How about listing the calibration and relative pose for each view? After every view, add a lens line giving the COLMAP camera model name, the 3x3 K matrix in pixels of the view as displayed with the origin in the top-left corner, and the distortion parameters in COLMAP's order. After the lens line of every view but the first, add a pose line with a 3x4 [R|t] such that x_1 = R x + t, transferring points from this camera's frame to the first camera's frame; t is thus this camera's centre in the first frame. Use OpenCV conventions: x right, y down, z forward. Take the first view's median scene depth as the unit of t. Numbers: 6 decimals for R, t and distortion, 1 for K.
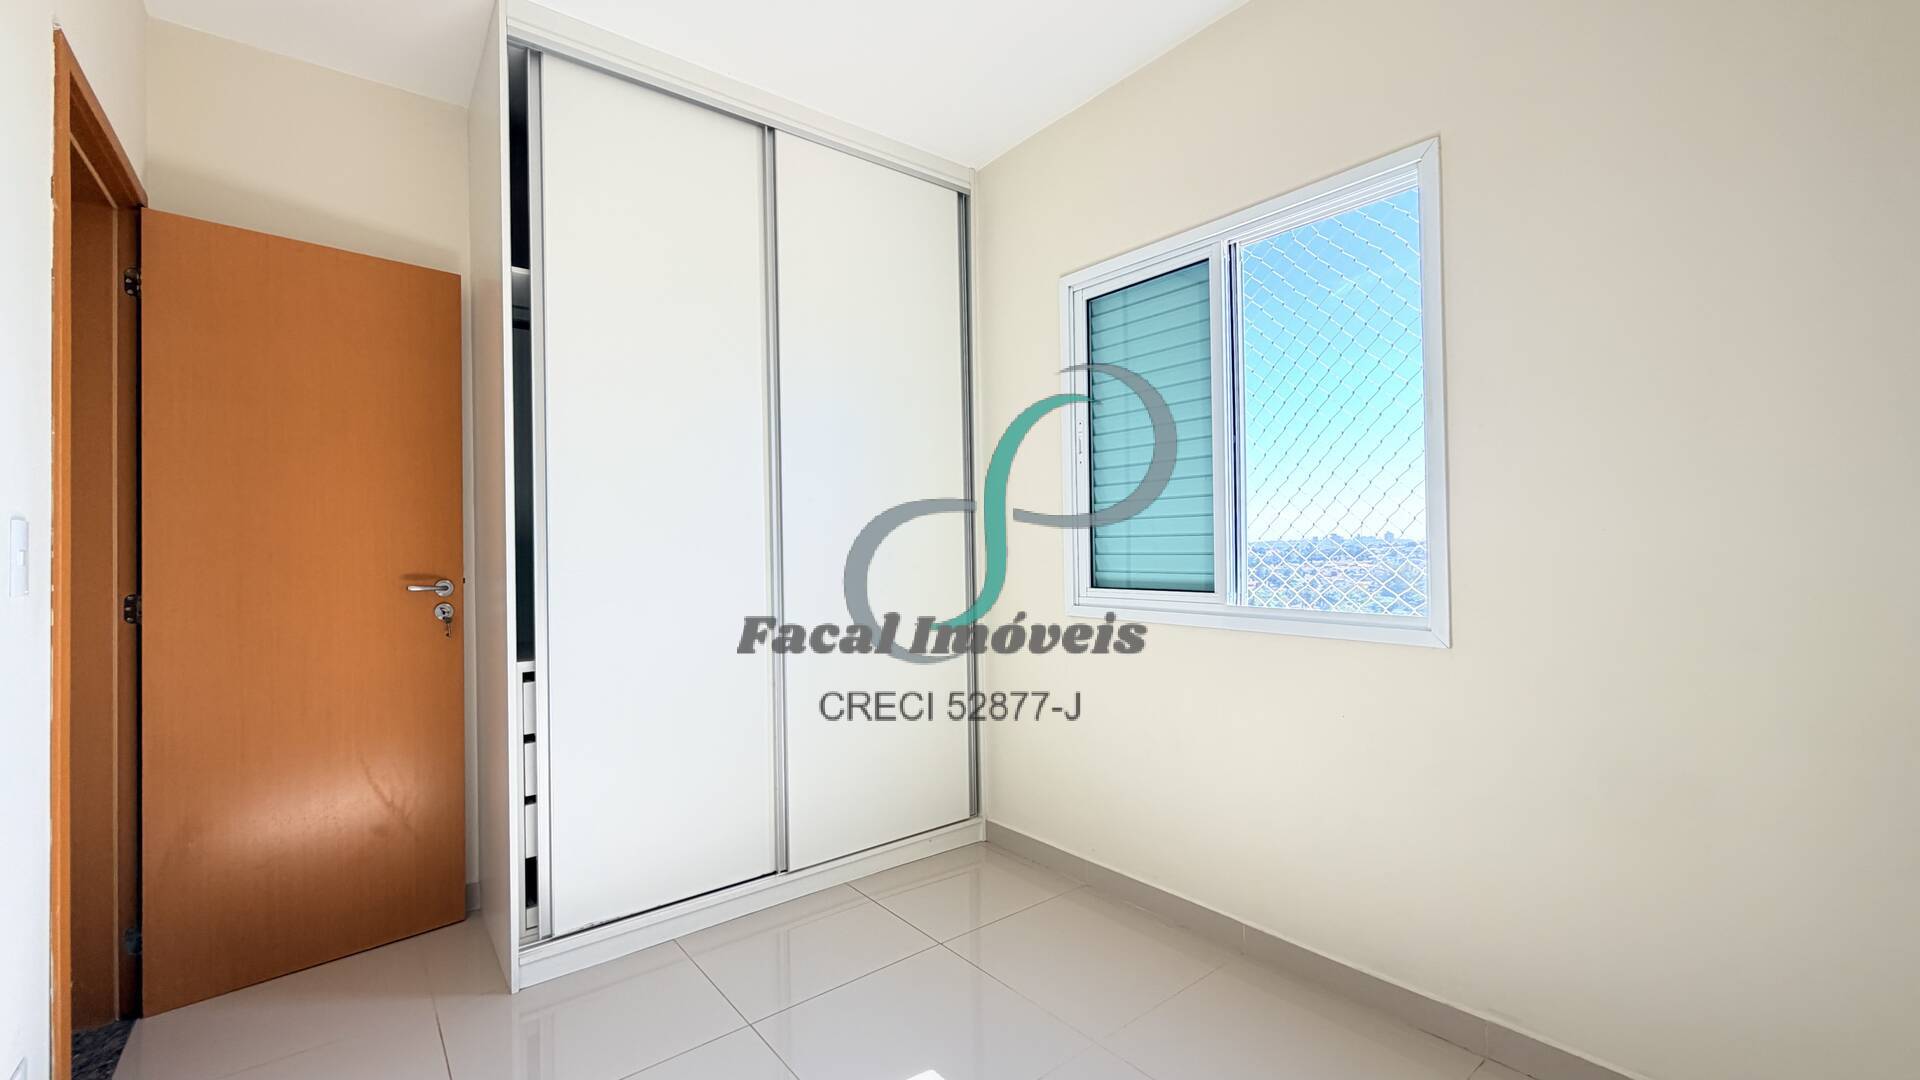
lens RADIAL K [[768.3, 0, 959.4], [0, 768.3, 543.5], [0, 0, 1]] dist [-0.003664, 0.000289]
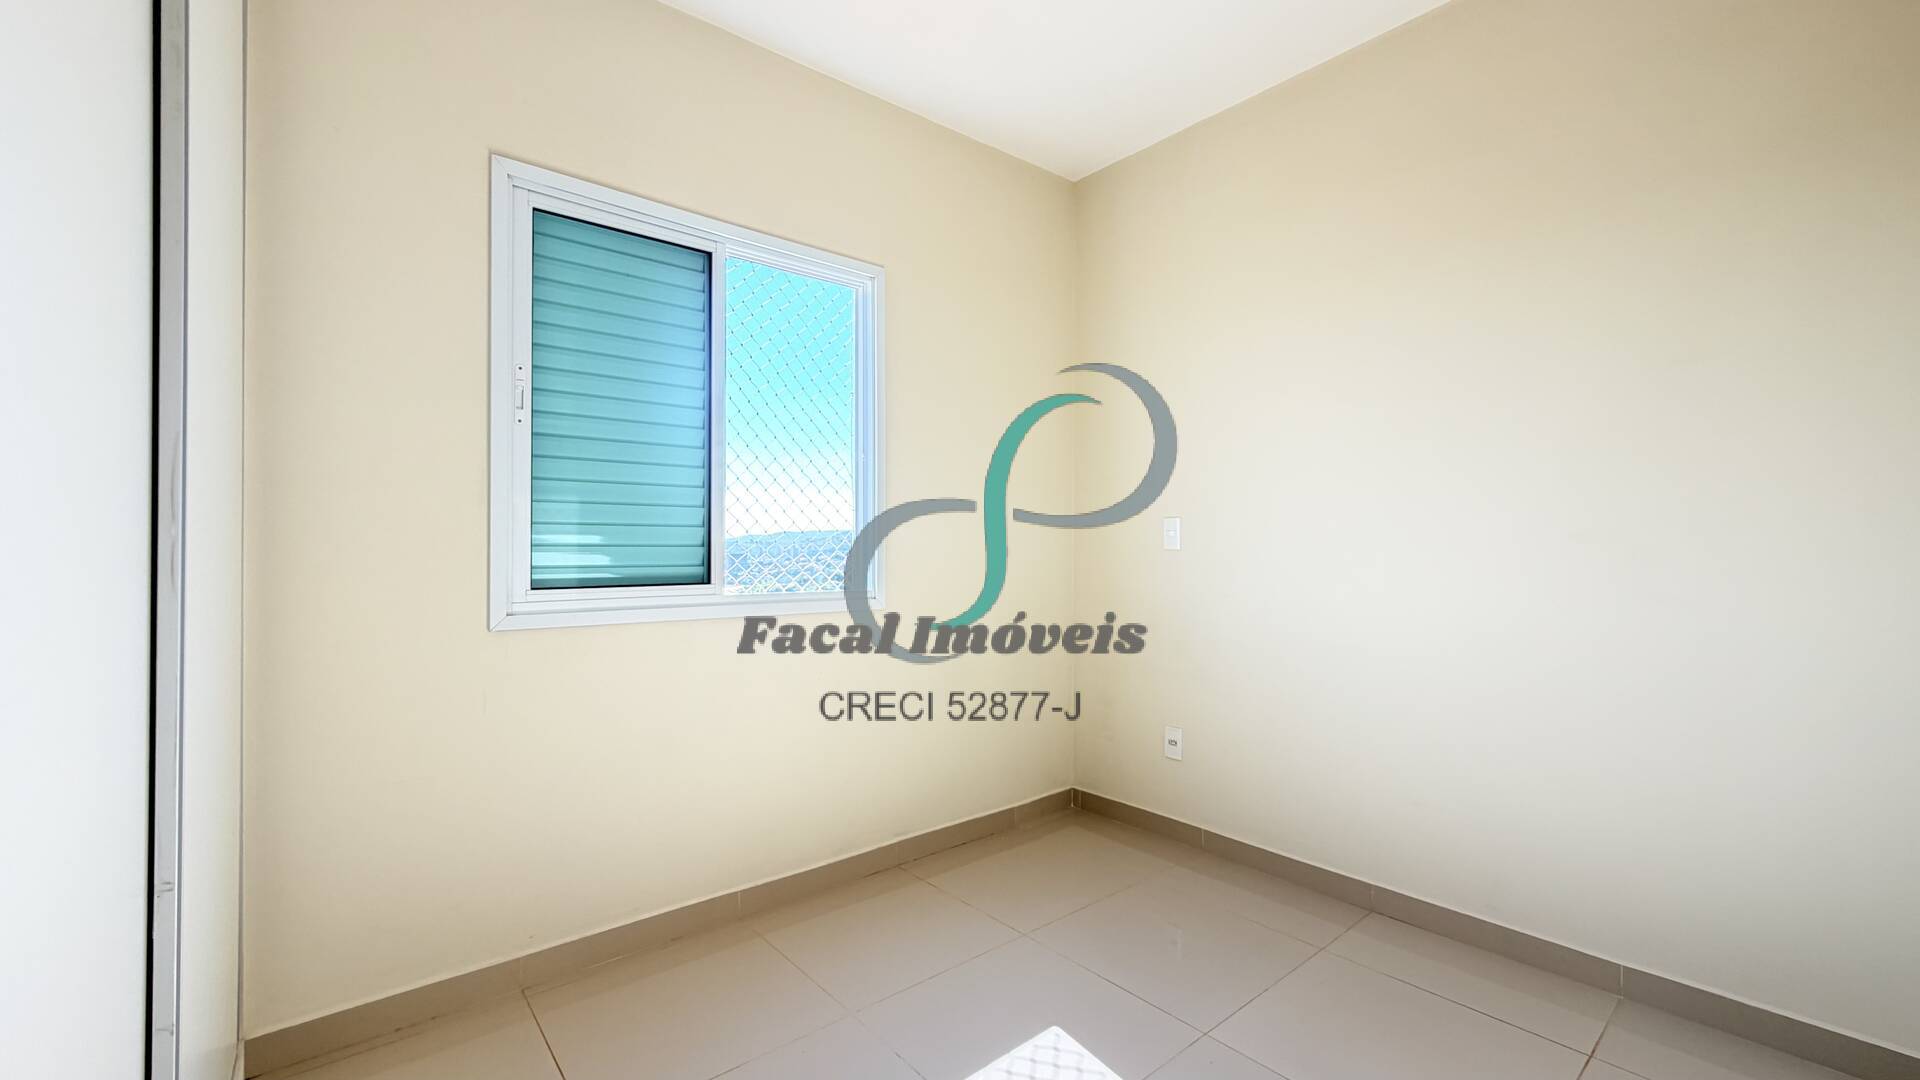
lens RADIAL K [[768.3, 0, 959.9], [0, 768.3, 540.3], [0, 0, 1]] dist [-0.003664, 0.000289]
pose [[-0.017742, 0.017483, 0.999690, -0.673897], [-0.007617, 0.999816, -0.017620, 0.021947], [-0.999814, -0.007927, -0.017606, 0.674920]]
